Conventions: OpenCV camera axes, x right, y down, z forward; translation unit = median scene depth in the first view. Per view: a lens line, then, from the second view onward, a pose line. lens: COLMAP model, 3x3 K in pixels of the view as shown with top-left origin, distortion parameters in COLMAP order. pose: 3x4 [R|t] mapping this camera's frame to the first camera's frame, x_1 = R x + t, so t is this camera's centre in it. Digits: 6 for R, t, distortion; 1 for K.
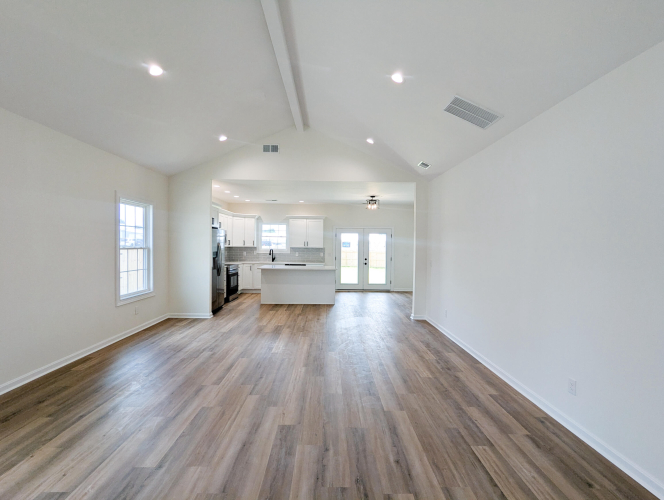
lens RADIAL K [[315.7, 0, 333.4], [0, 315.7, 249.4], [0, 0, 1]] dist [0.001483, -0.000240]
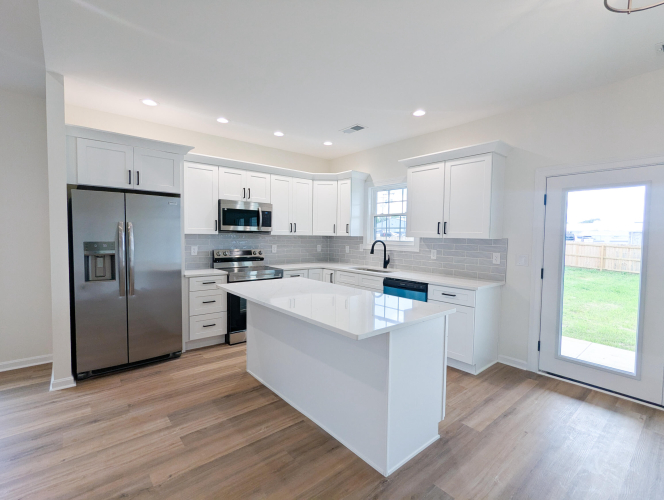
lens RADIAL K [[313.2, 0, 332.0], [0, 313.2, 250.0], [0, 0, 1]] dist [-0.000175, -0.000436]
pose [[0.624466, 0.033425, -0.780337, 0.193228], [-0.017269, 0.999431, 0.028990, -0.000108], [0.780861, -0.004627, 0.624687, 1.030610]]
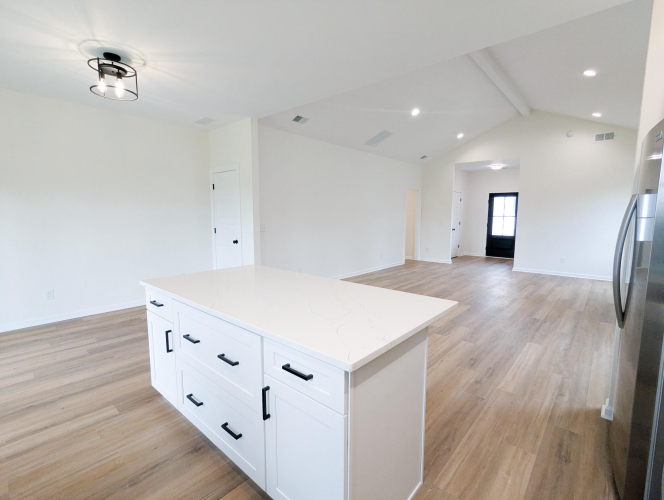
lens RADIAL K [[315.7, 0, 333.4], [0, 315.7, 249.4], [0, 0, 1]] dist [0.001483, -0.000240]
pose [[-0.738547, -0.092167, 0.667873, -0.385533], [-0.002889, 0.991035, 0.133569, -0.012495], [-0.674196, 0.096718, -0.732192, 1.460931]]
